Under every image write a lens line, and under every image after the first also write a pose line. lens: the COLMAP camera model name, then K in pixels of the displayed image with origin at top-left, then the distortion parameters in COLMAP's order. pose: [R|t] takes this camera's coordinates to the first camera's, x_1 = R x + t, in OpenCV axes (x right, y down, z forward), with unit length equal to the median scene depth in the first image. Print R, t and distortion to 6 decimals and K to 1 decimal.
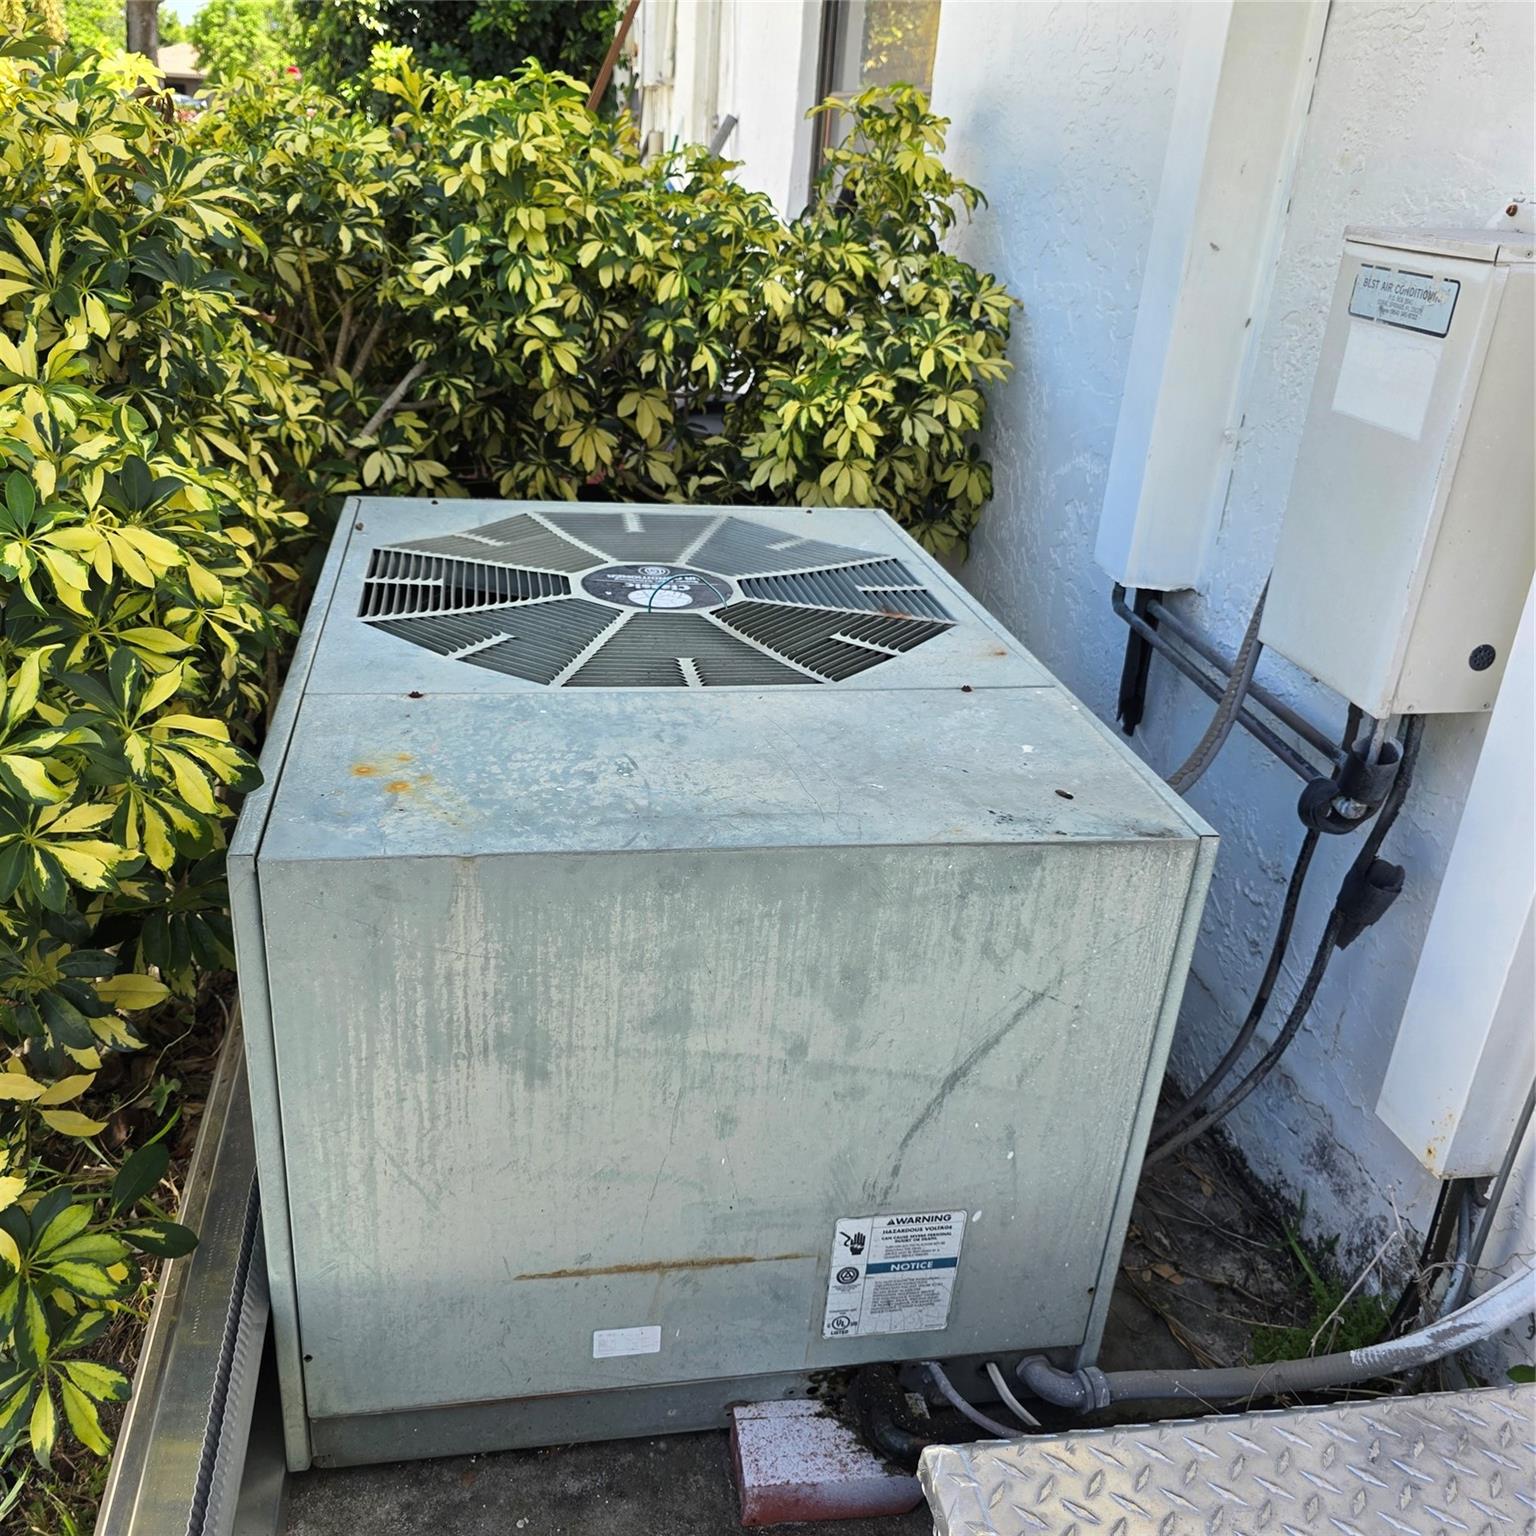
lens RADIAL K [[1402.6, 0, 768.0], [0, 1402.6, 768.0], [0, 0, 1]] dist [-0.009793, -0.028164]
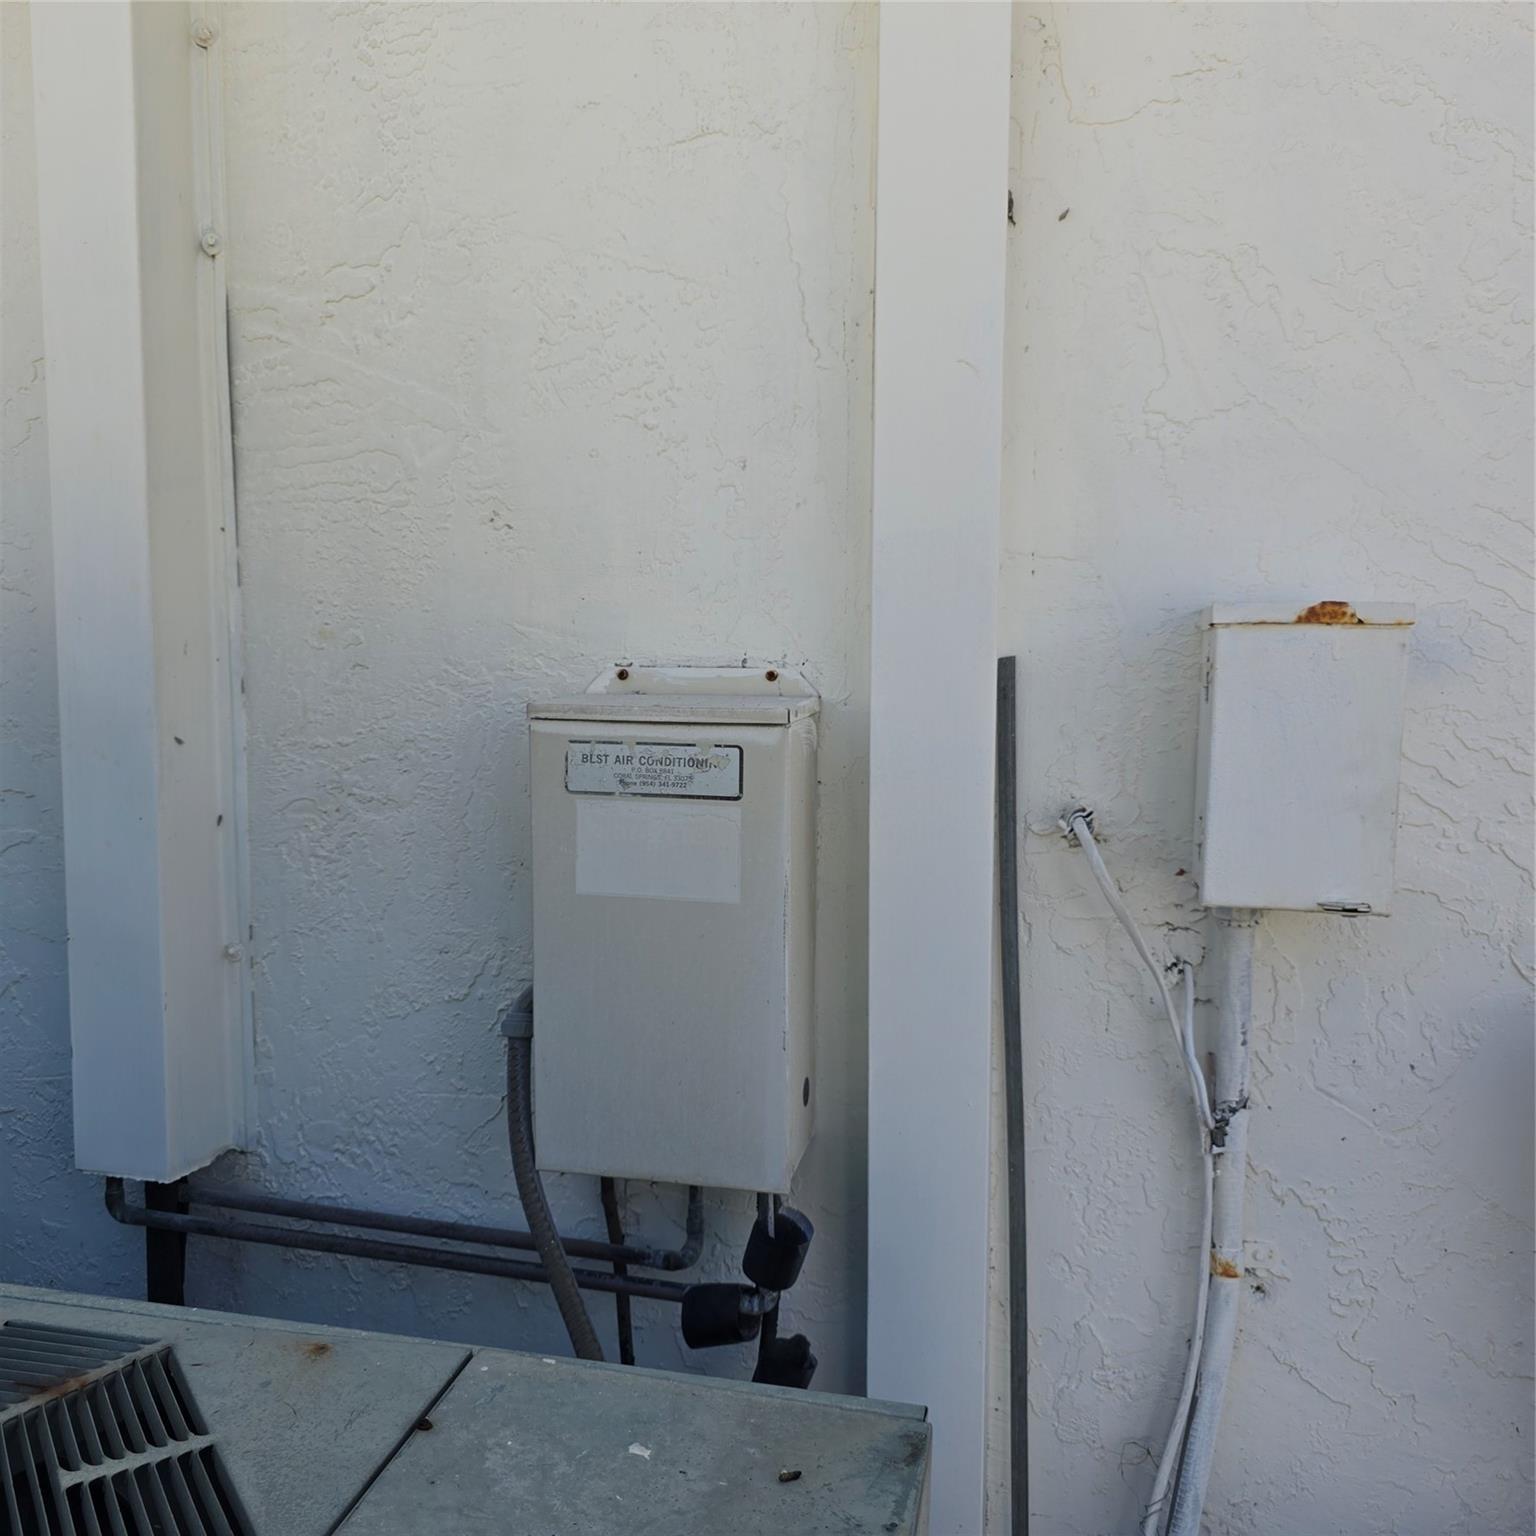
lens RADIAL K [[1325.7, 0, 768.0], [0, 1325.7, 768.0], [0, 0, 1]] dist [0.004113, -0.006106]
pose [[0.397821, -0.126503, 0.908700, -0.304965], [0.385105, 0.921995, -0.040241, -0.245981], [-0.832726, 0.365954, 0.415506, 0.506809]]
